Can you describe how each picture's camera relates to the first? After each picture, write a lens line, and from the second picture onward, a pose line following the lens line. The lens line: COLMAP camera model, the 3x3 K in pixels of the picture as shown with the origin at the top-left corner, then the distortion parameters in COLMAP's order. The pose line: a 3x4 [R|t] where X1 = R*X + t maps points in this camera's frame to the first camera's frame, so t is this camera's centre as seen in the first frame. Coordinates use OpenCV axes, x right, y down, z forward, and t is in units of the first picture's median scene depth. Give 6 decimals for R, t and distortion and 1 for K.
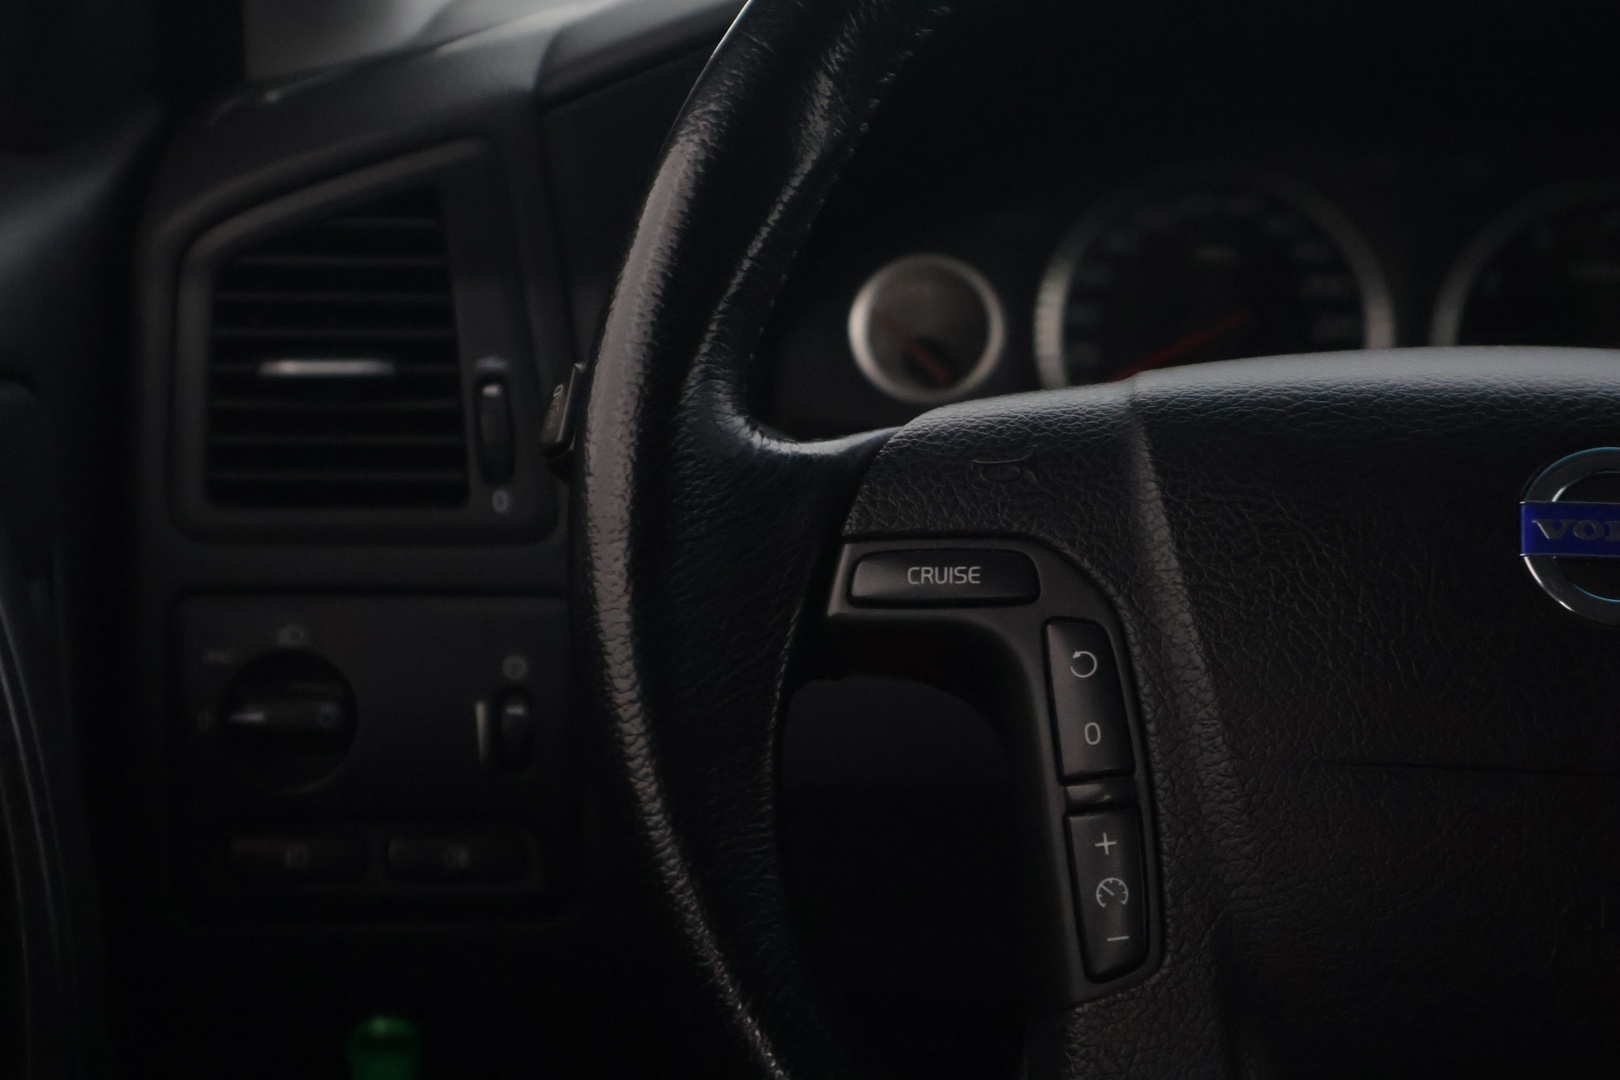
lens RADIAL K [[3277.4, 0, 803.4], [0, 3277.4, 545.4], [0, 0, 1]] dist [0.010829, 0.000000]
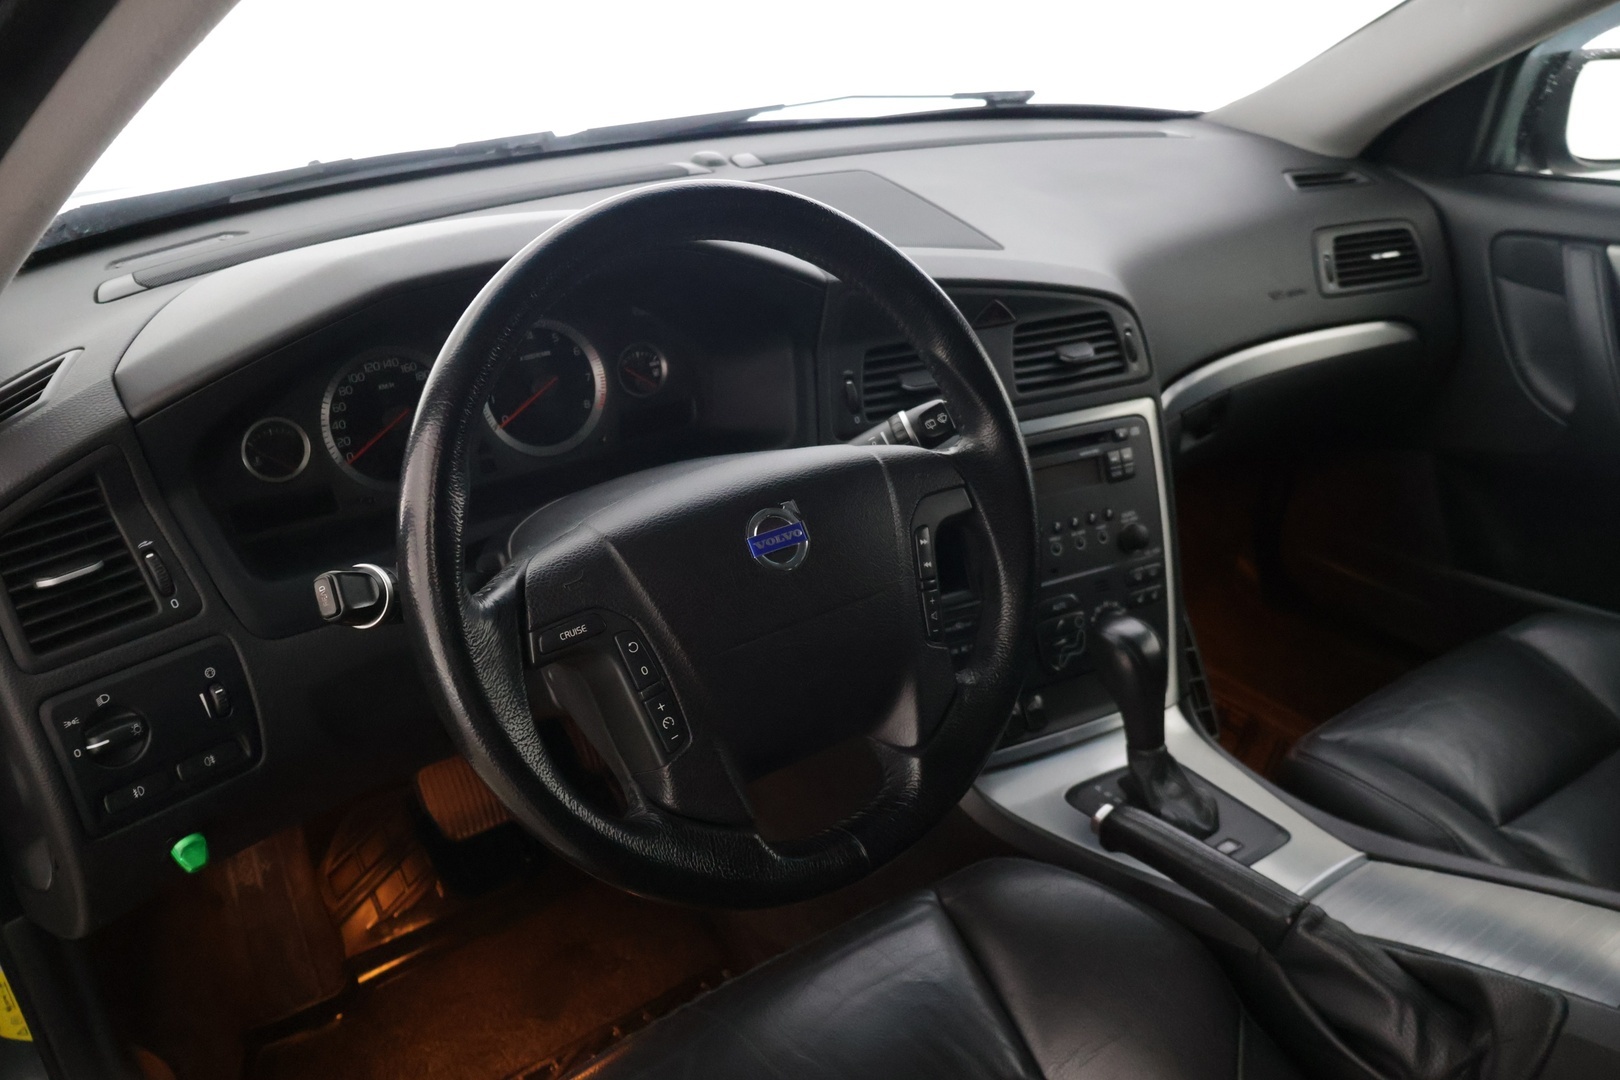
lens RADIAL K [[1350.3, 0, 811.1], [0, 1350.3, 542.8], [0, 0, 1]] dist [-0.007605, 0.013114]
pose [[0.739657, -0.318381, 0.592909, -0.302840], [0.184863, 0.943245, 0.275887, -0.224352], [-0.647096, -0.094454, 0.756535, 0.055626]]
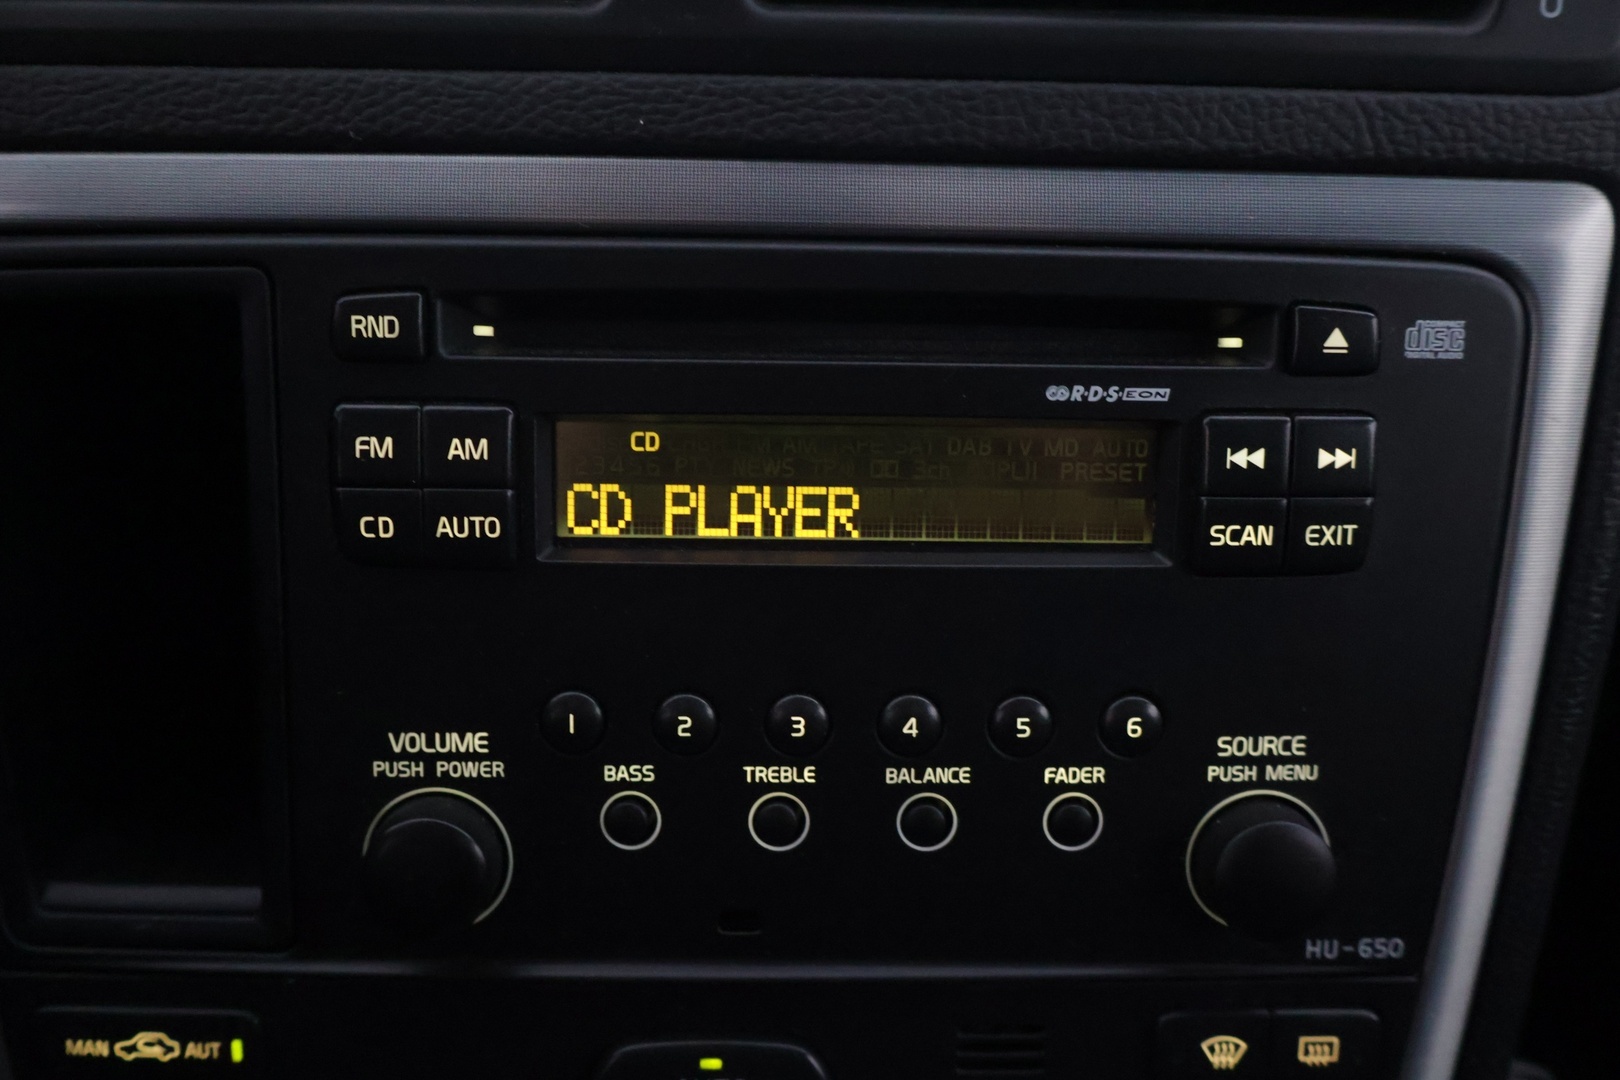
lens RADIAL K [[1480.4, 0, 794.8], [0, 1480.4, 538.8], [0, 0, 1]] dist [0.003083, 0.000000]
pose [[0.967193, -0.151165, 0.204171, 0.603514], [0.071267, 0.932875, 0.353080, 0.033001], [-0.243840, -0.326946, 0.913043, 0.645740]]
